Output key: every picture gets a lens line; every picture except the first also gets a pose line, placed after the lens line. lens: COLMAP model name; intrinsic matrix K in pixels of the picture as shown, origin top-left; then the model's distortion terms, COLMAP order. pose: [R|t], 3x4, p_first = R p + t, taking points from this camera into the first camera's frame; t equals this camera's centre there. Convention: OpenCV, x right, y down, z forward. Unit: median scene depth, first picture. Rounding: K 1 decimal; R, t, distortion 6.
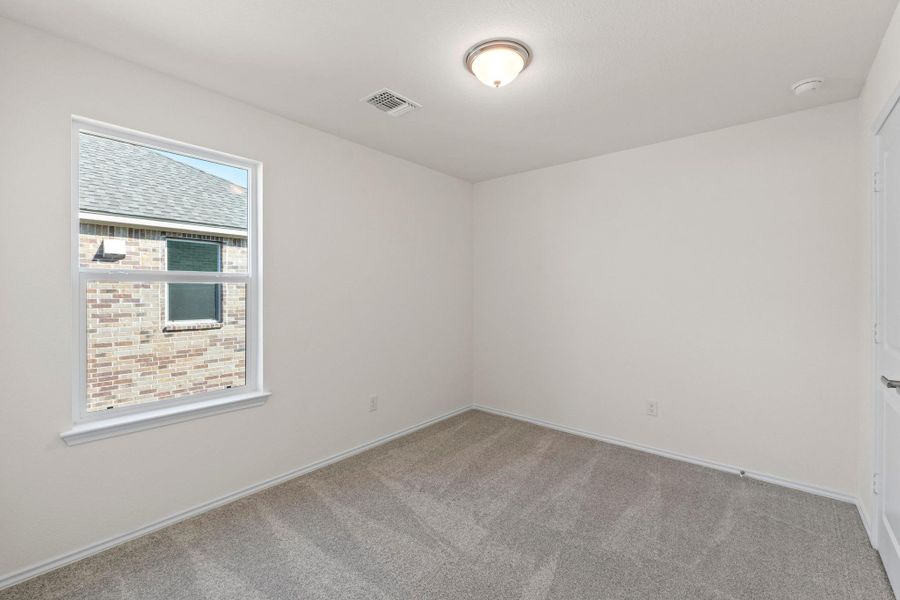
lens RADIAL K [[392.6, 0, 449.8], [0, 392.6, 291.6], [0, 0, 1]] dist [-0.000657, -0.000130]
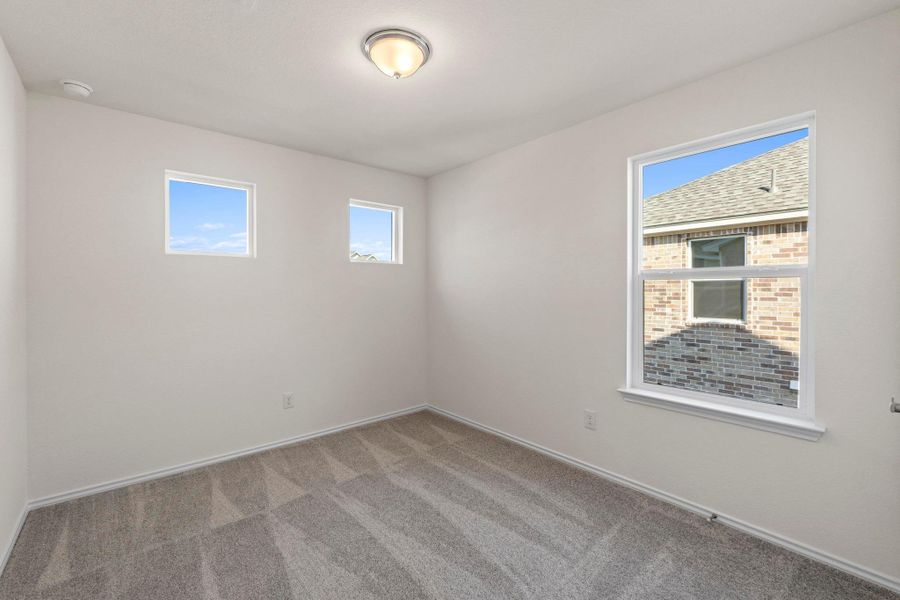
lens RADIAL K [[392.6, 0, 449.8], [0, 392.6, 291.6], [0, 0, 1]] dist [-0.000657, -0.000130]
pose [[-0.168105, 0.001631, -0.985768, 0.426011], [0.004493, 0.999990, 0.000888, 0.002167], [0.985759, -0.004279, -0.168110, 0.522571]]
